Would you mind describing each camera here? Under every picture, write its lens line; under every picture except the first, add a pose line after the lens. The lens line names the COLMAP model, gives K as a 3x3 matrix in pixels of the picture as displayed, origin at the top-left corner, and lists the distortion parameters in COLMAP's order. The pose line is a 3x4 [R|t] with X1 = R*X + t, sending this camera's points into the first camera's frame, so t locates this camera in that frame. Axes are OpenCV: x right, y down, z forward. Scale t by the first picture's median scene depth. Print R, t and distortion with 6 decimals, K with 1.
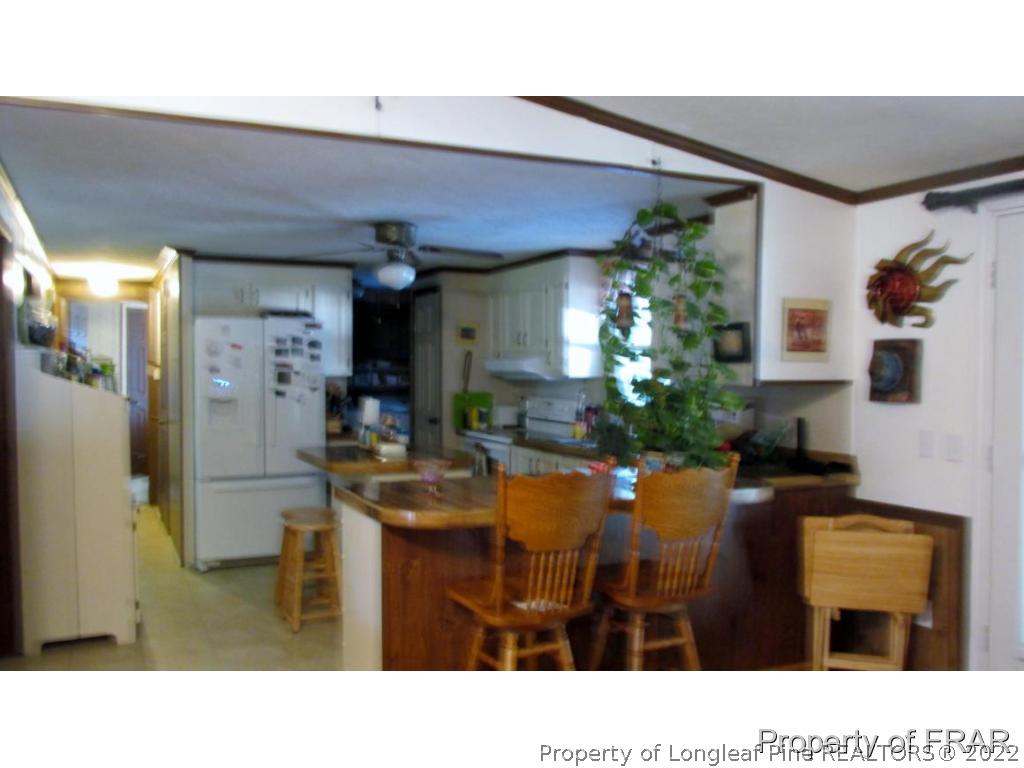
lens RADIAL K [[853.9, 0, 513.7], [0, 853.9, 383.5], [0, 0, 1]] dist [-0.024819, 0.014055]
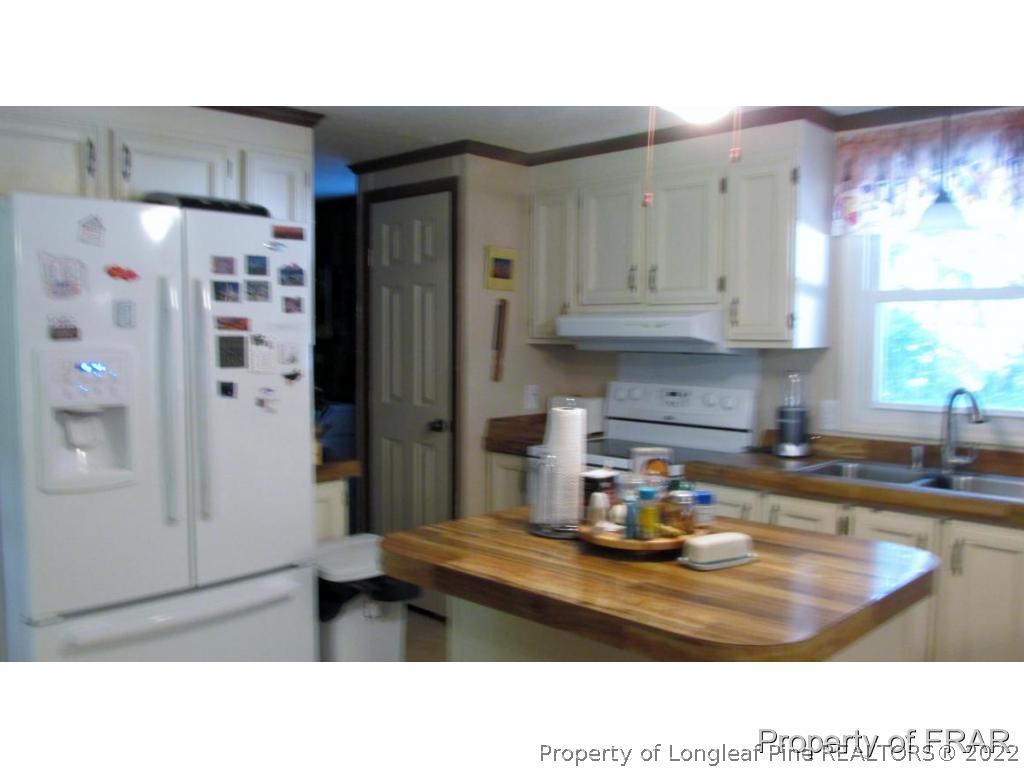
lens RADIAL K [[853.9, 0, 509.7], [0, 853.9, 385.0], [0, 0, 1]] dist [-0.024819, 0.014055]
pose [[0.936099, -0.018205, 0.351264, -0.287354], [0.002130, 0.998935, 0.046094, -0.009391], [-0.351729, -0.042400, 0.935141, 0.551350]]
